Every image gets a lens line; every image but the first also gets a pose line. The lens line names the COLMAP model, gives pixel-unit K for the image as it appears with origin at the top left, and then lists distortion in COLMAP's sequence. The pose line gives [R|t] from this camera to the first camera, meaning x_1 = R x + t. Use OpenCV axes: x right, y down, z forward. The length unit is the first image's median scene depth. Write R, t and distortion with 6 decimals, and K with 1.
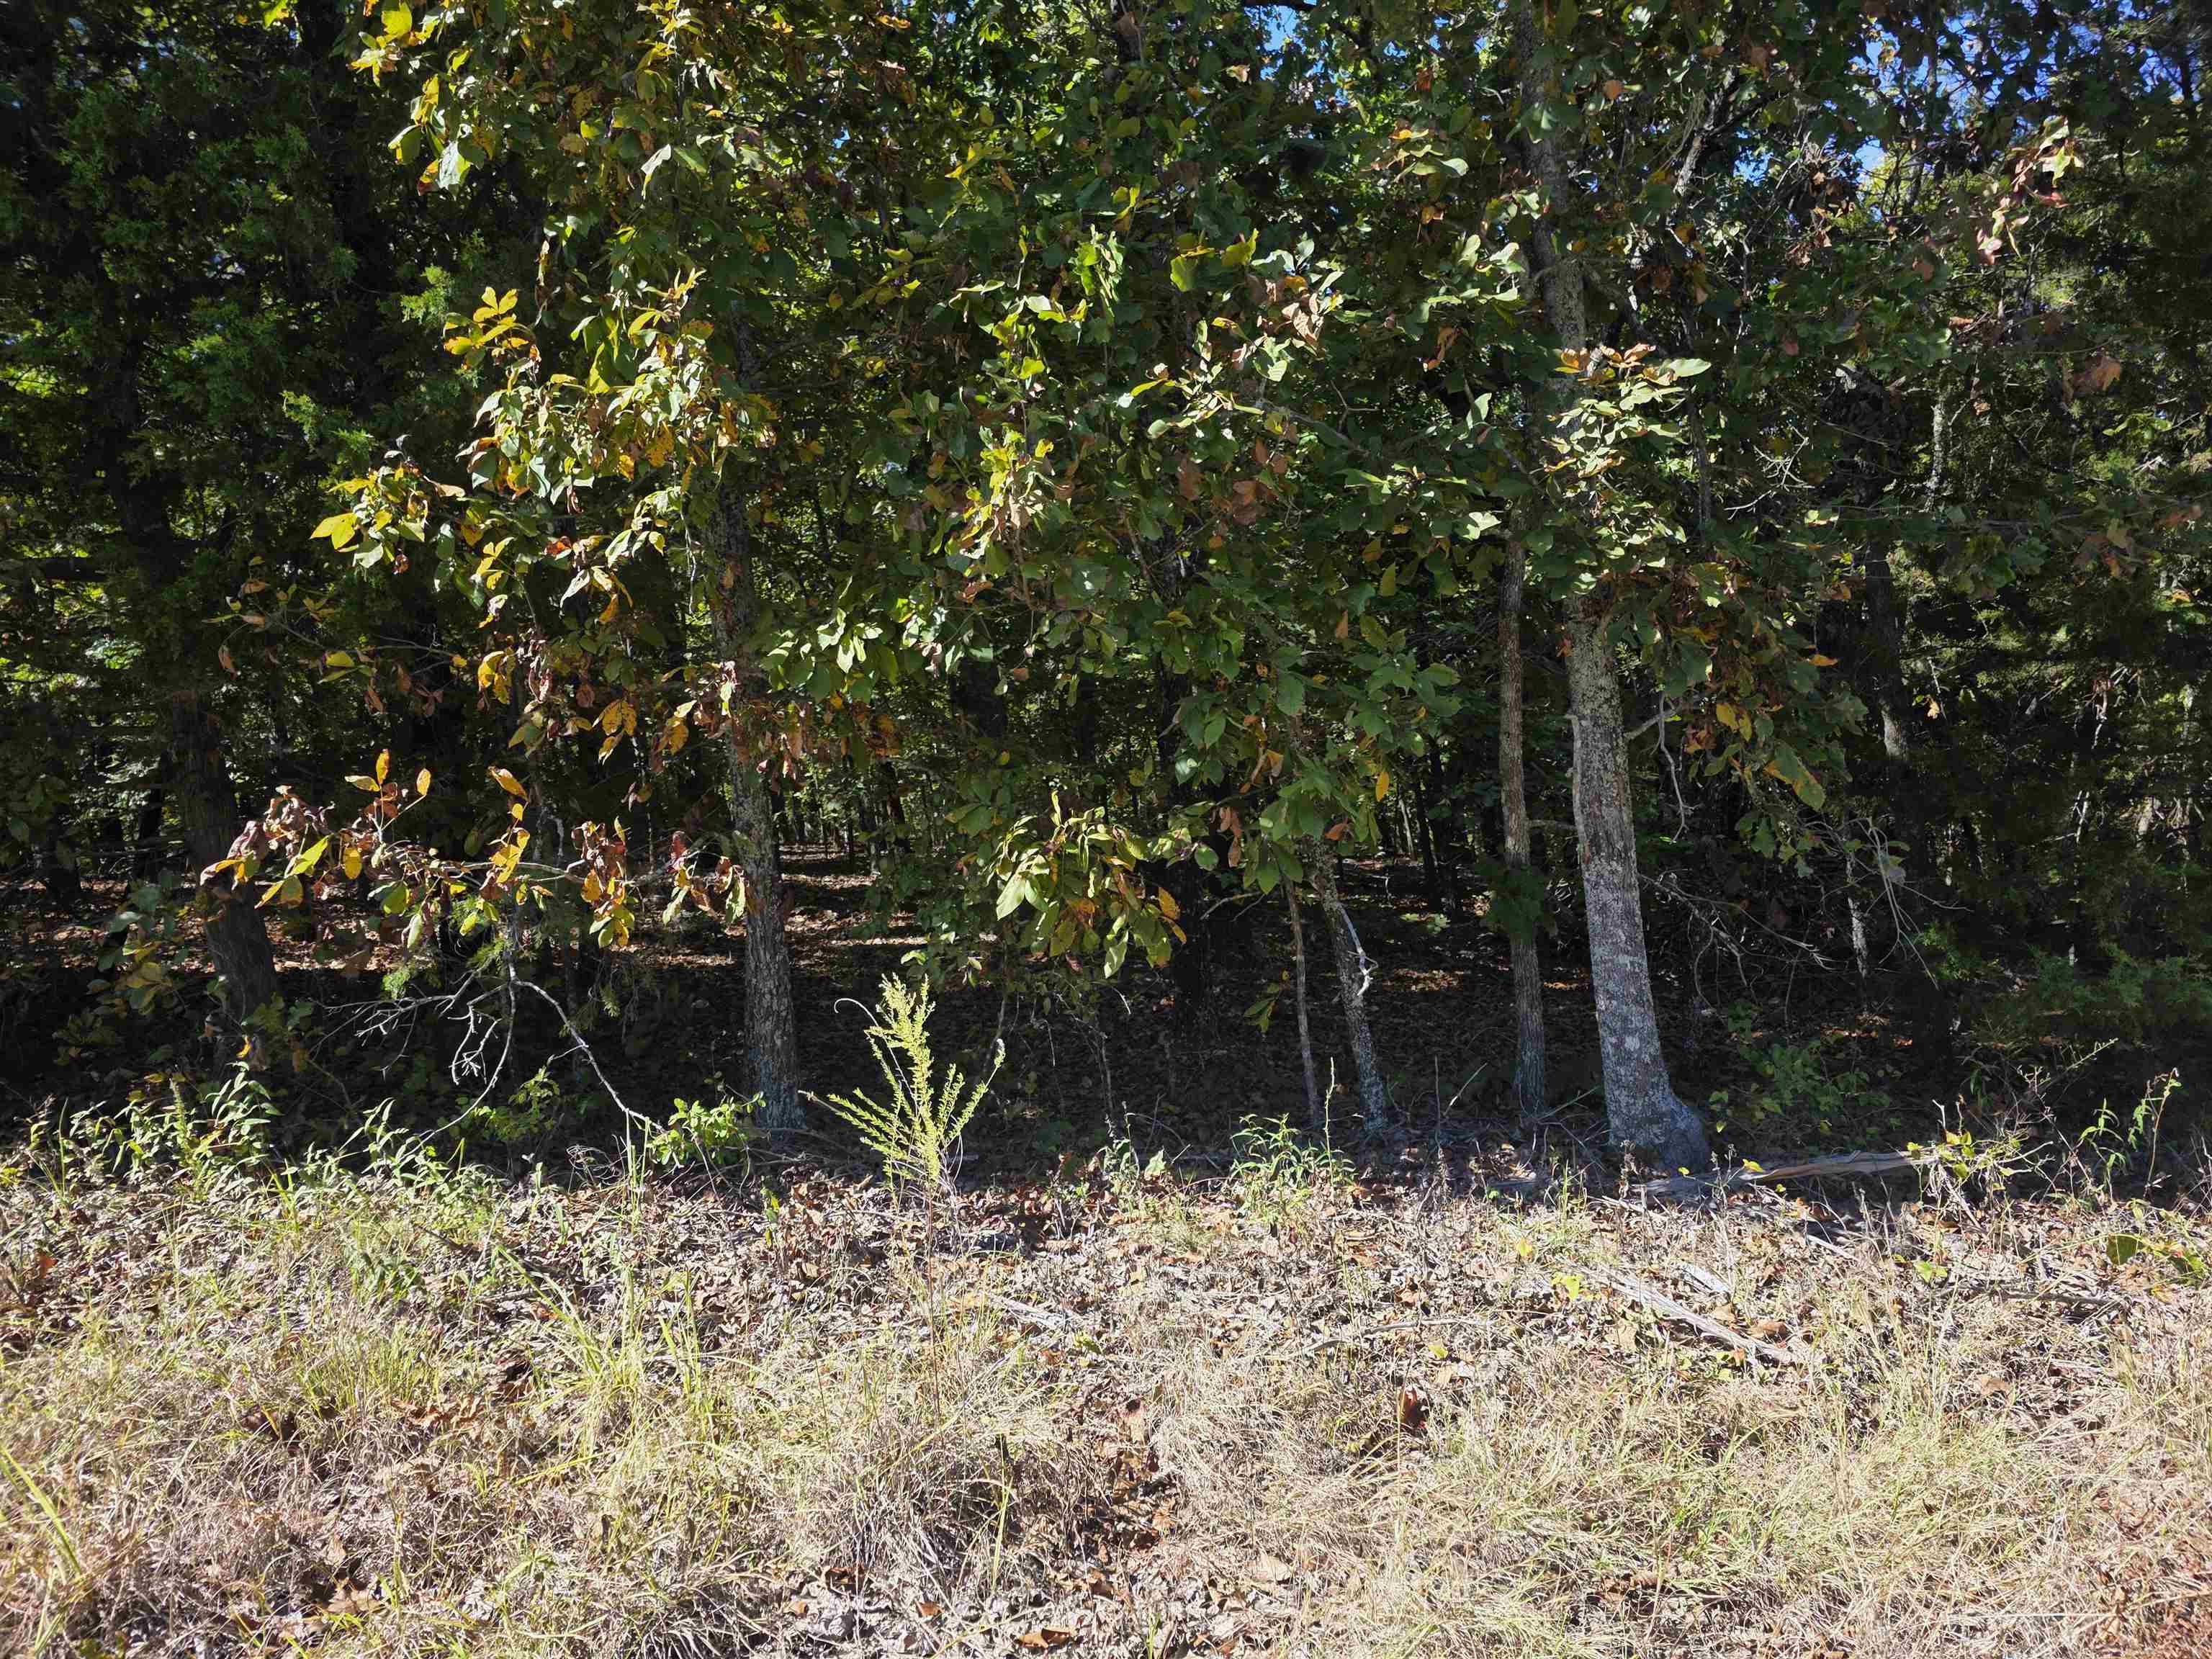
lens RADIAL K [[1487.3, 0, 1152.6], [0, 1487.3, 815.2], [0, 0, 1]] dist [0.068031, -0.059220]
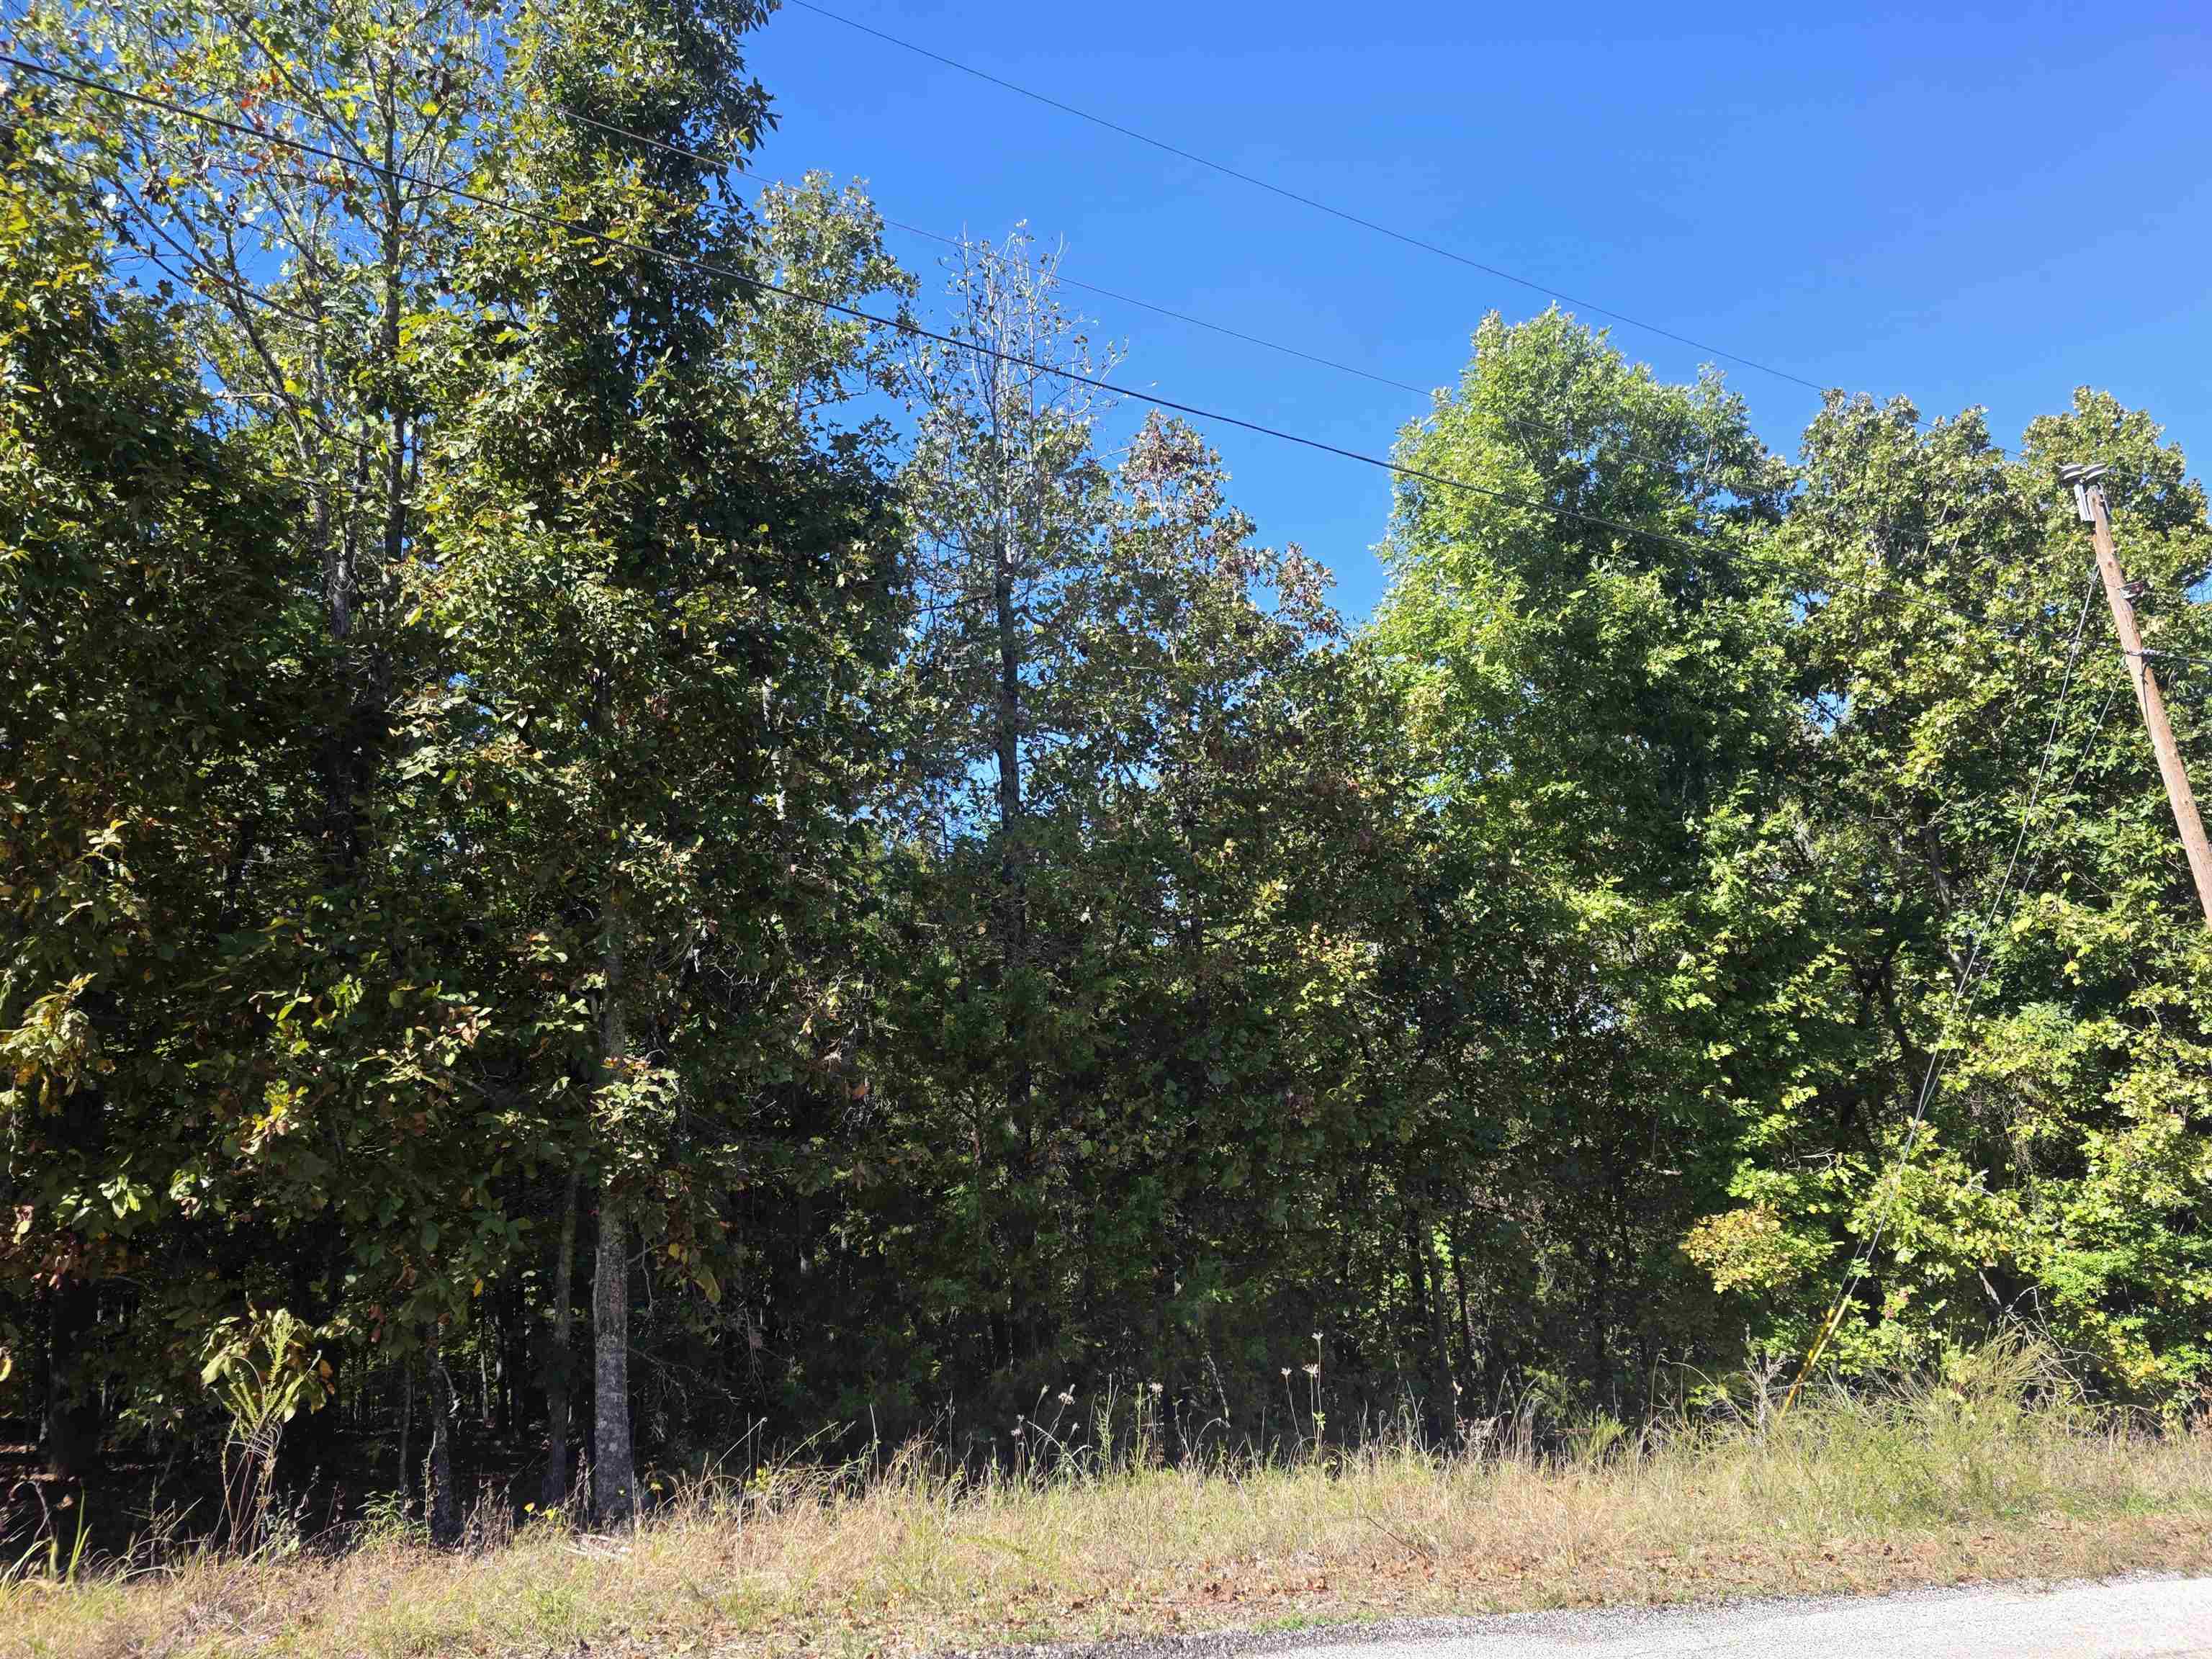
lens RADIAL K [[1487.3, 0, 1129.7], [0, 1487.3, 841.6], [0, 0, 1]] dist [0.068031, -0.059220]
pose [[0.838794, 0.159300, 0.520623, -0.224460], [0.026170, 0.943337, -0.330804, 0.094793], [-0.543820, 0.291101, 0.787096, -1.016273]]
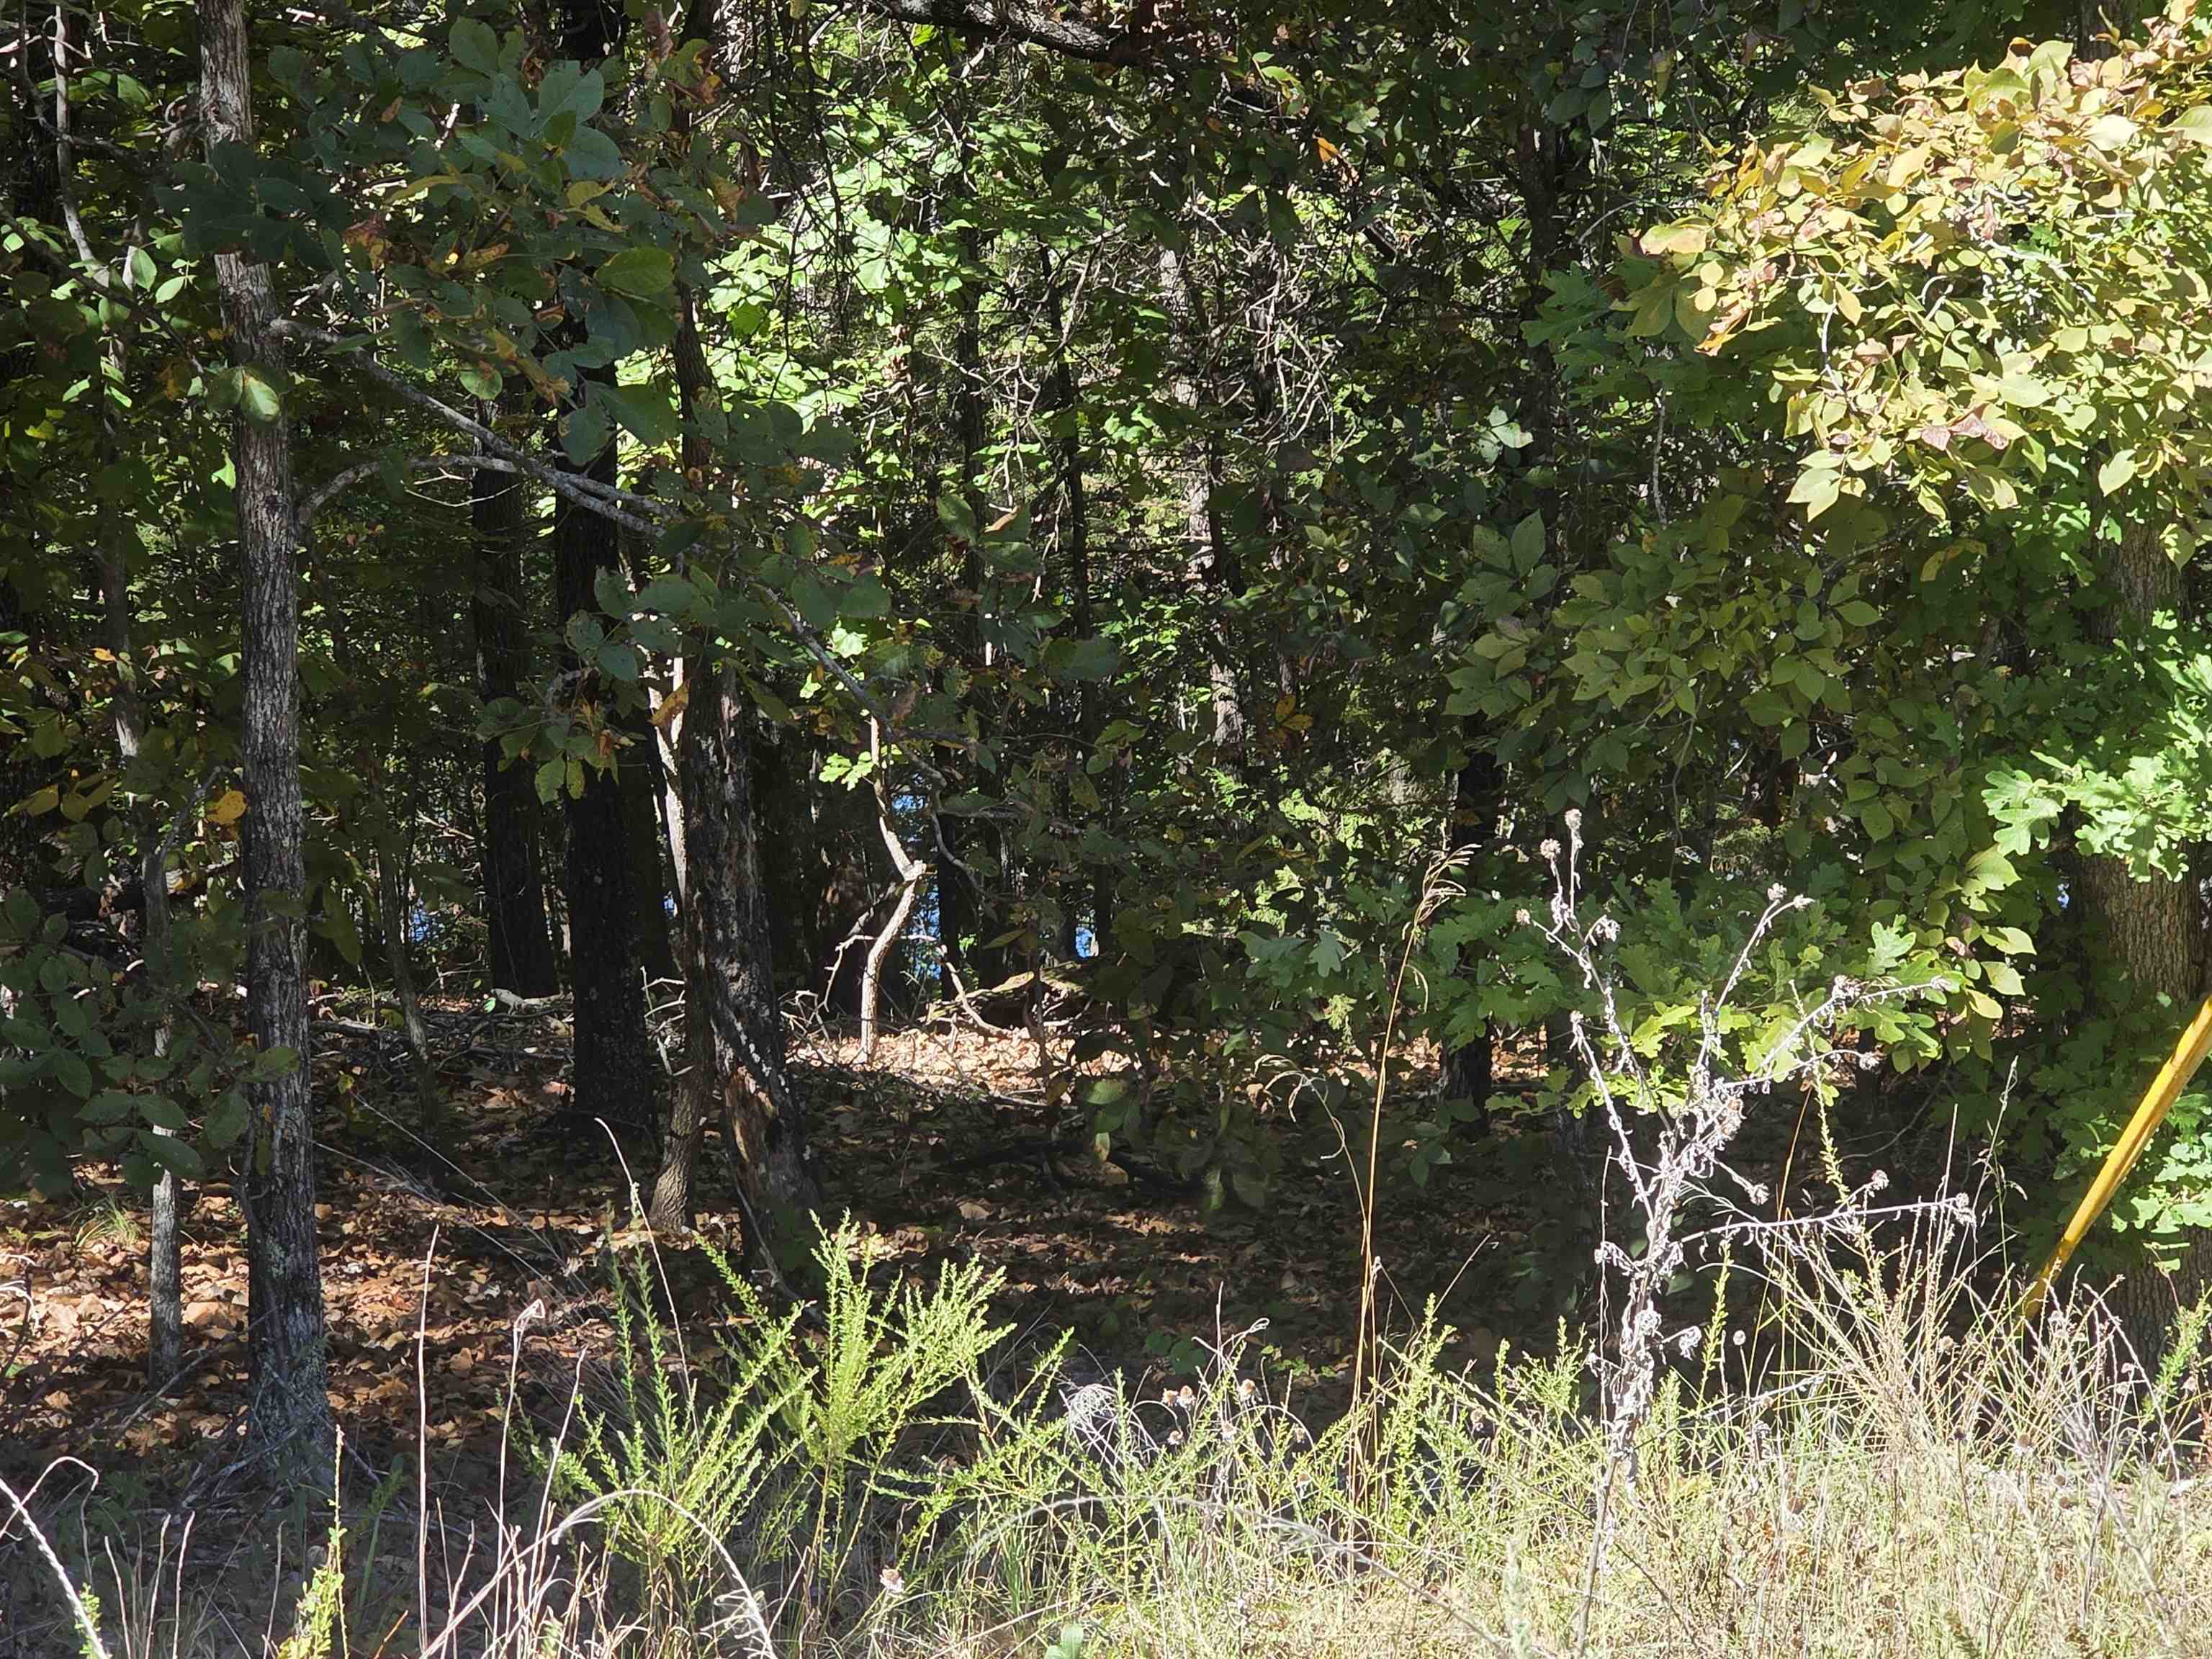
lens RADIAL K [[5707.4, 0, 1090.5], [0, 5707.4, 858.0], [0, 0, 1]] dist [0.057085, 0.000000]
pose [[0.764011, -0.026784, 0.644647, 1.155581], [0.002063, 0.999234, 0.039071, 0.010043], [-0.645200, -0.028521, 0.763481, -0.280015]]
